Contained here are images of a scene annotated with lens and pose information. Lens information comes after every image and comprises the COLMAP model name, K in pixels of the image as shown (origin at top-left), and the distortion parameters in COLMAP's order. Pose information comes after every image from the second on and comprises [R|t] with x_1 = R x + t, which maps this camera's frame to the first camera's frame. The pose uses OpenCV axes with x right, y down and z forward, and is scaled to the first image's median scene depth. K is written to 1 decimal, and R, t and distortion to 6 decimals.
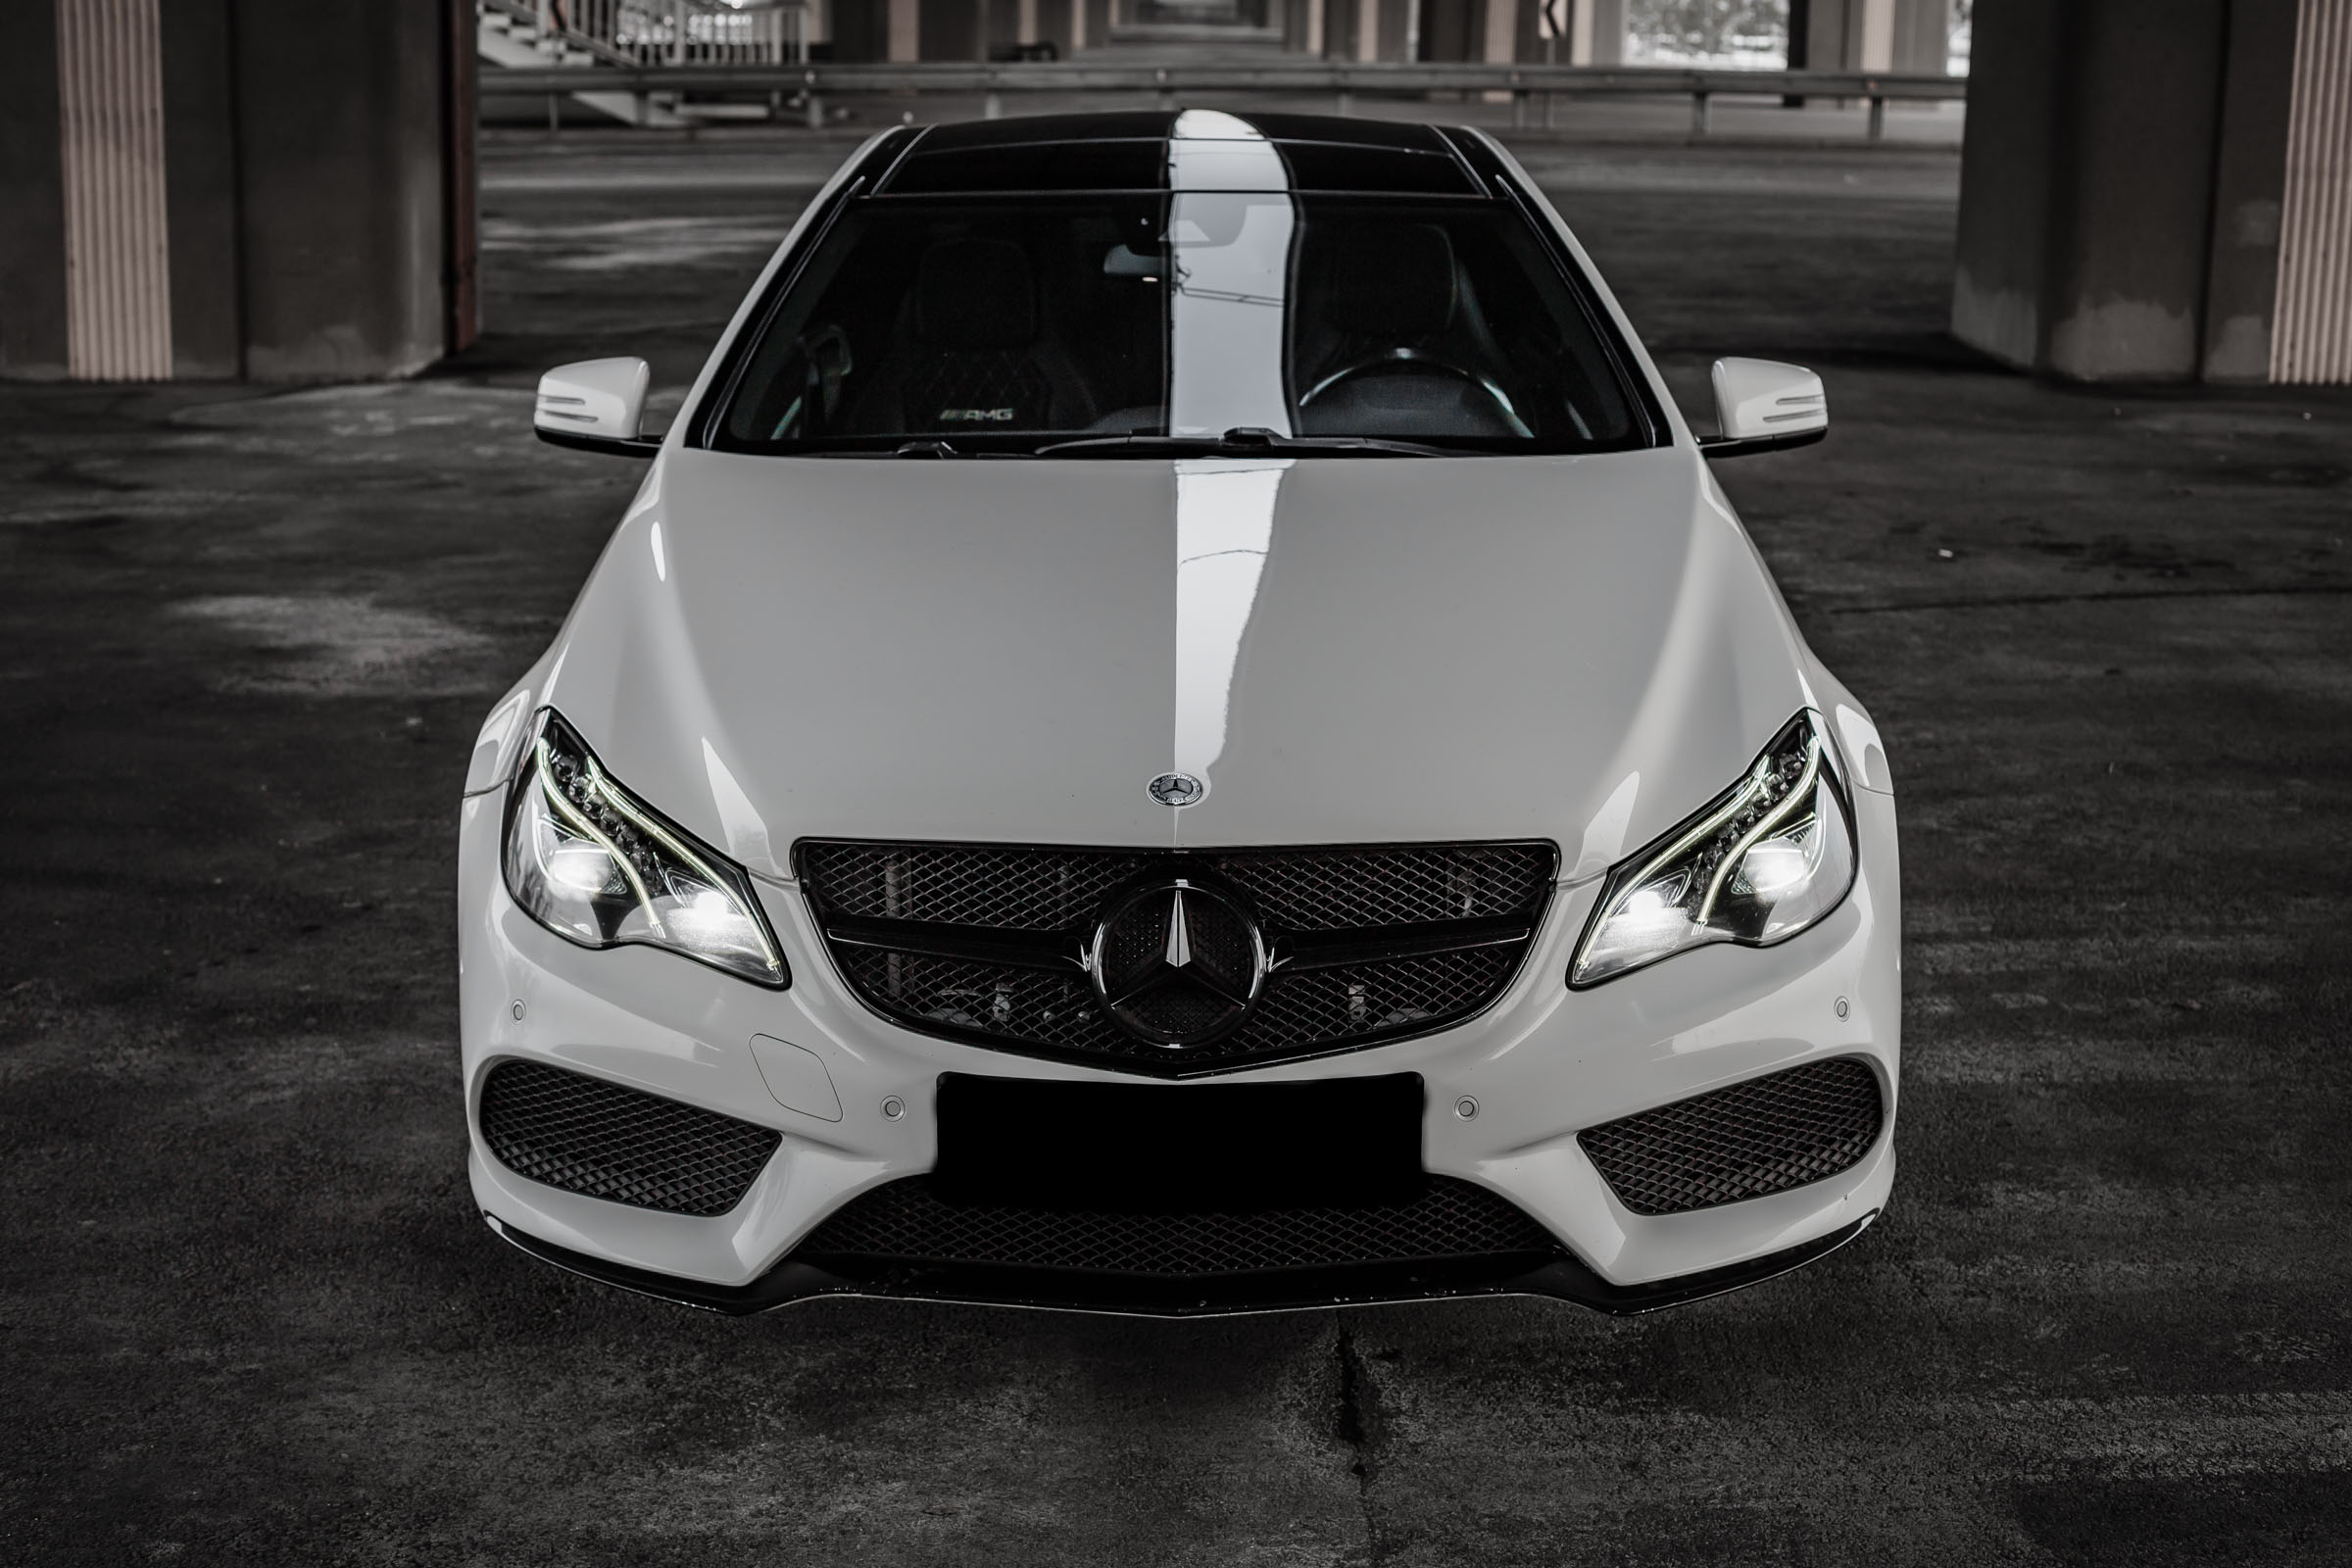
lens RADIAL K [[3480.2, 0, 1176.0], [0, 3480.2, 784.0], [0, 0, 1]] dist [-0.124296, 0.001980]
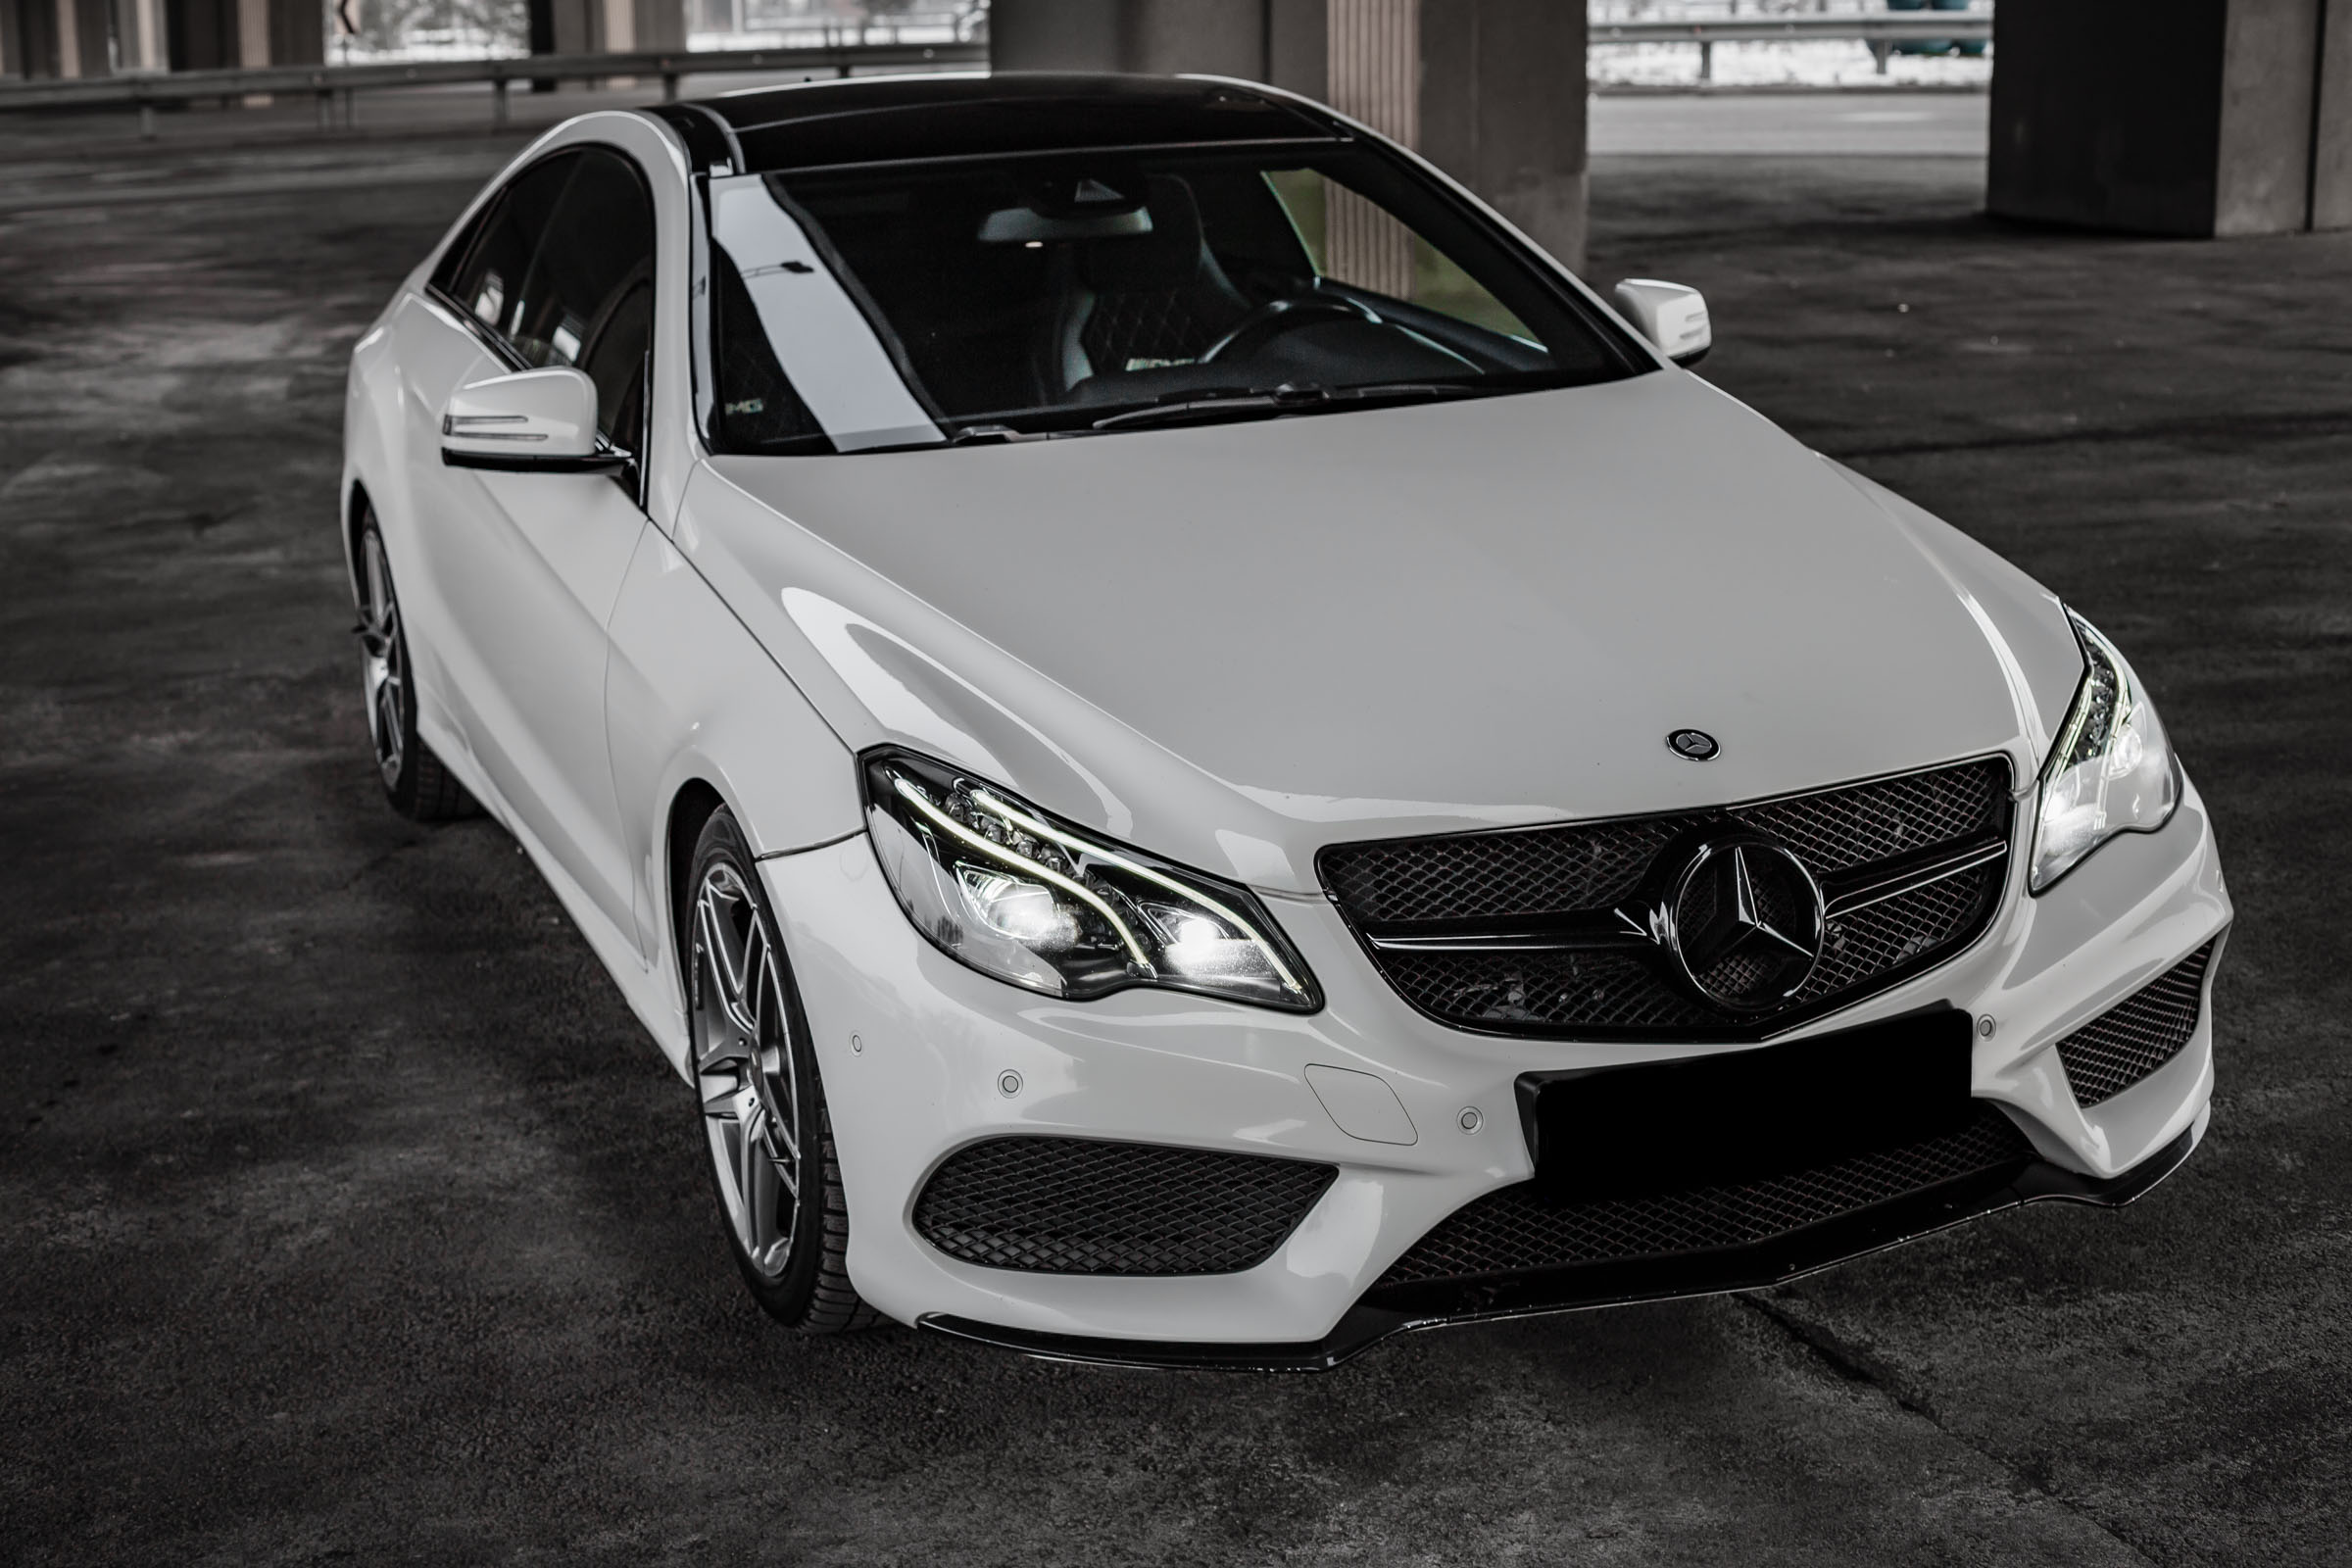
lens RADIAL K [[3335.6, 0, 1176.0], [0, 3335.6, 784.0], [0, 0, 1]] dist [-0.152056, 0.090259]
pose [[0.927925, -0.120285, 0.352827, -0.444995], [0.115735, 0.992696, 0.034049, -0.034383], [-0.354345, 0.009240, 0.935069, 0.188349]]
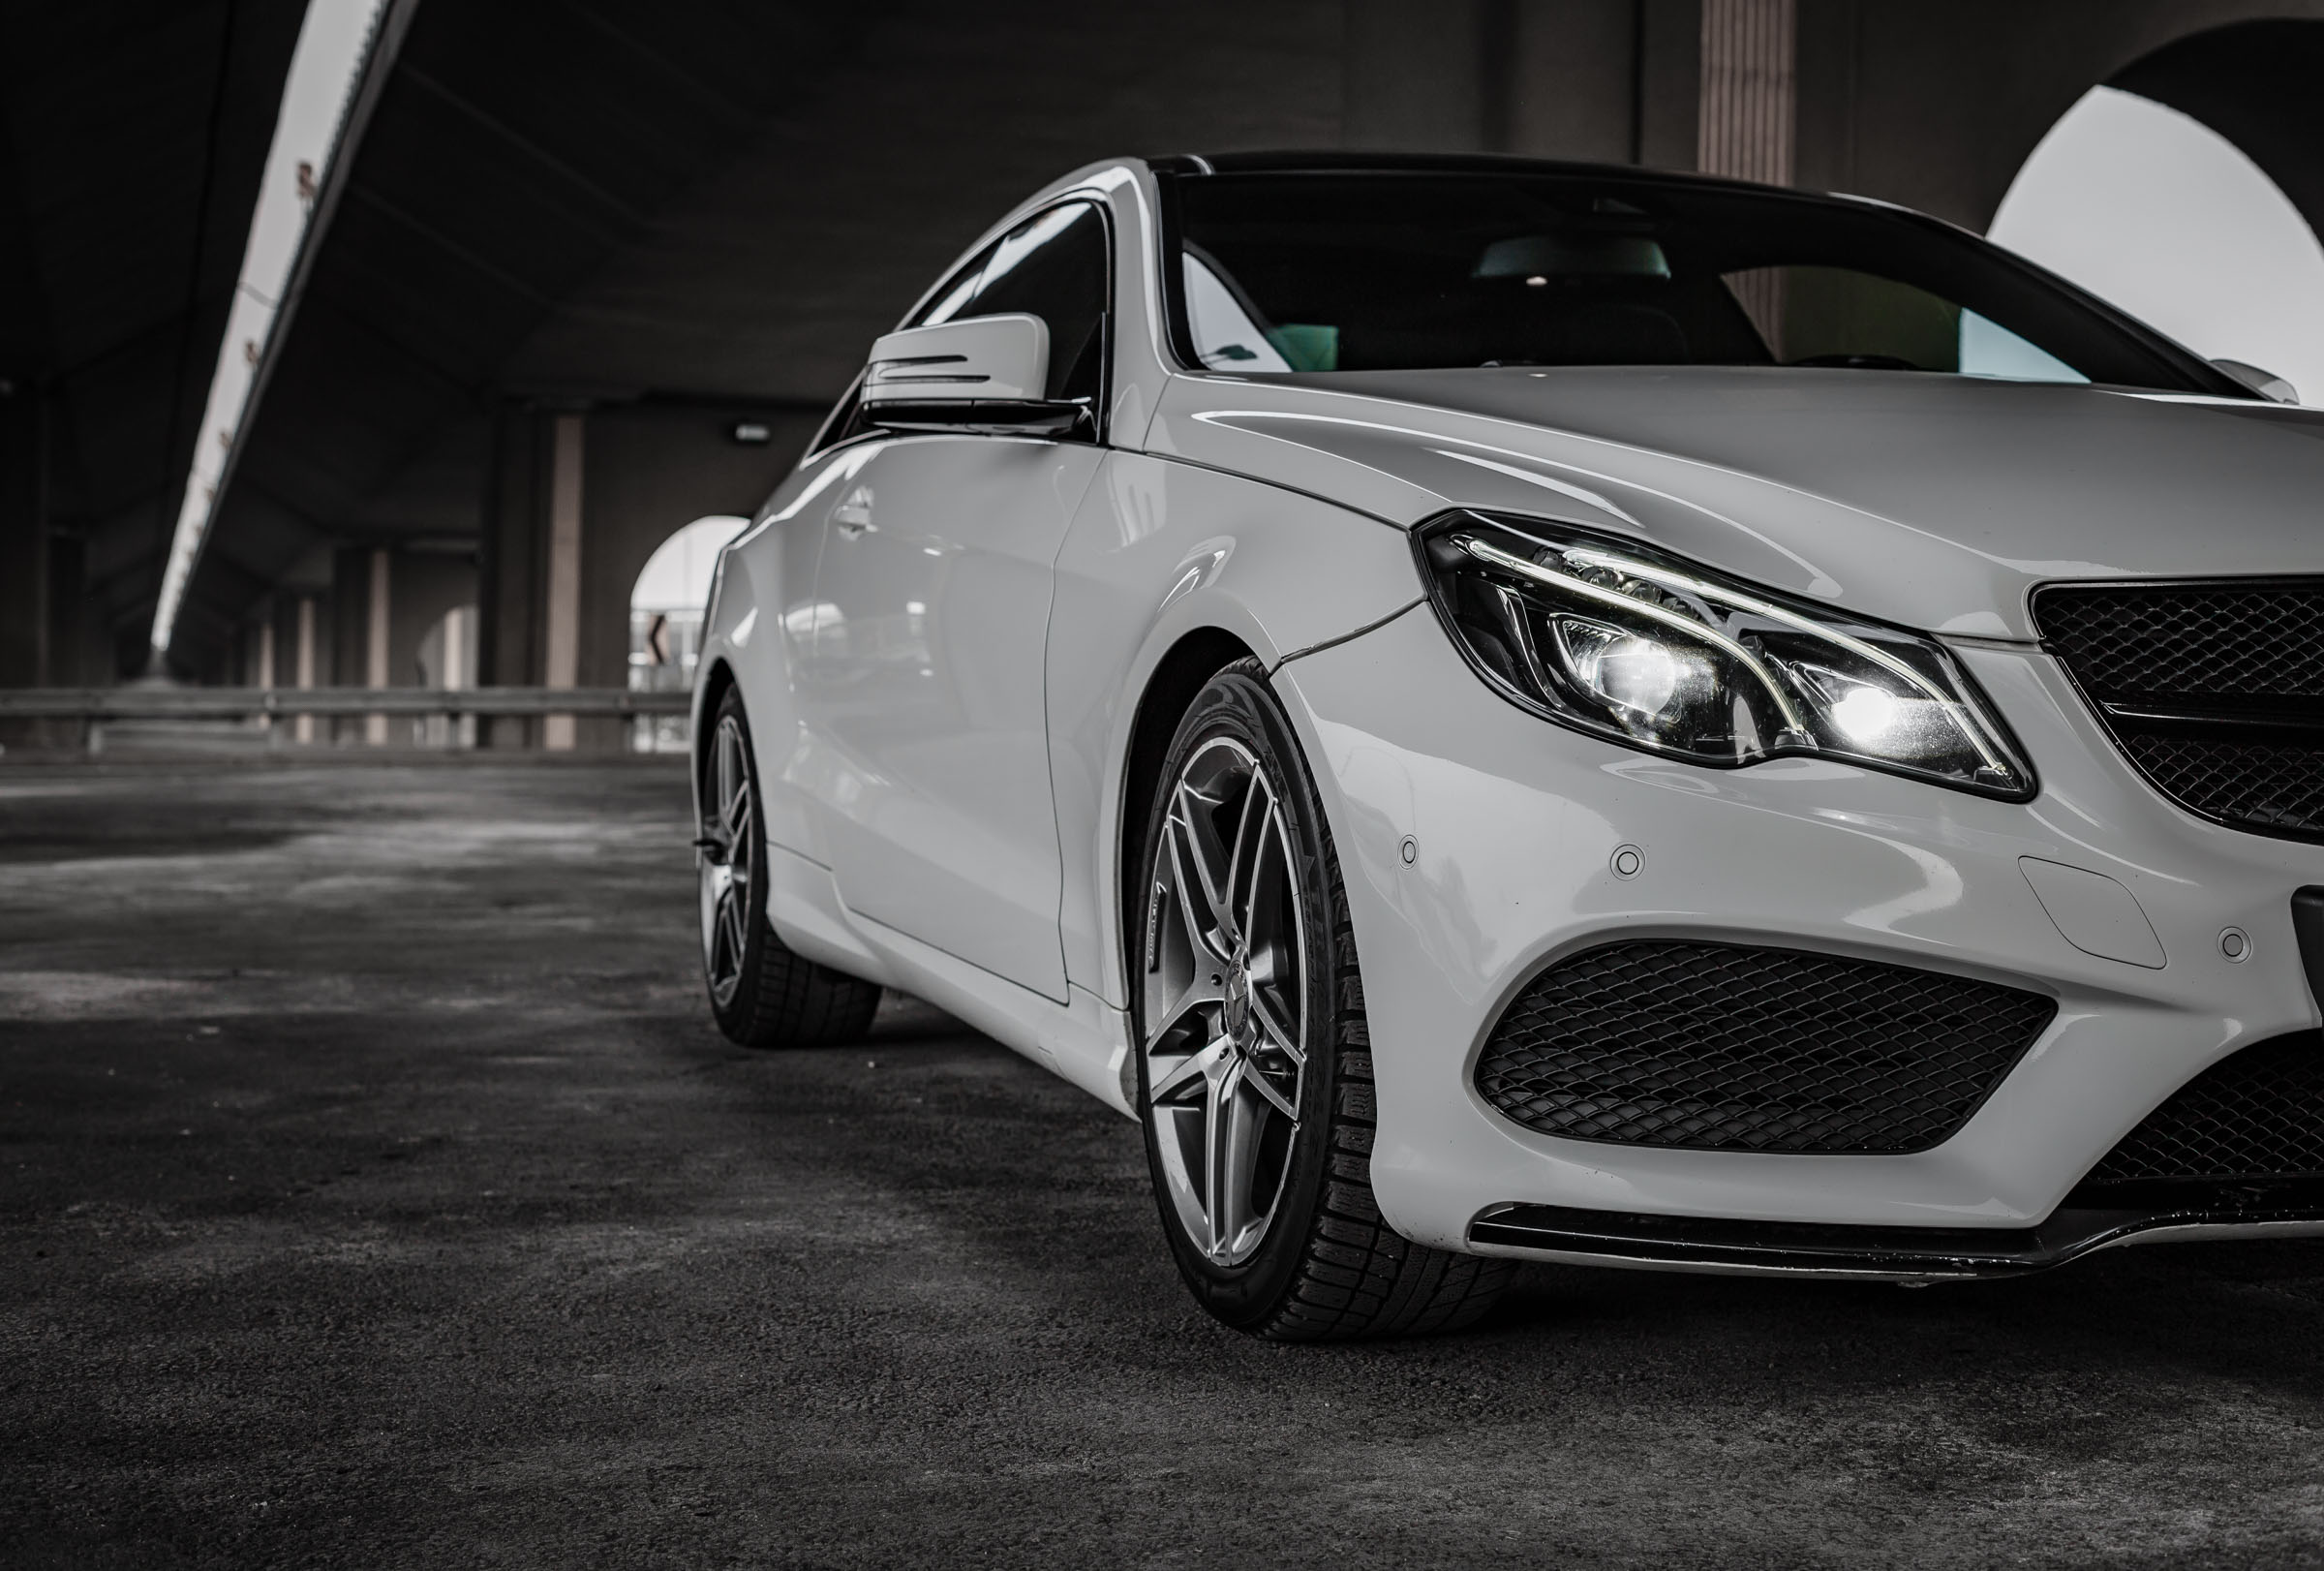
lens RADIAL K [[3388.7, 0, 1162.0], [0, 3388.7, 785.5], [0, 0, 1]] dist [-0.148426, 0.044737]
pose [[0.958211, -0.008555, 0.285934, -0.465398], [0.062281, 0.981814, -0.179341, 0.163700], [-0.279200, 0.189655, 0.941317, 0.410662]]
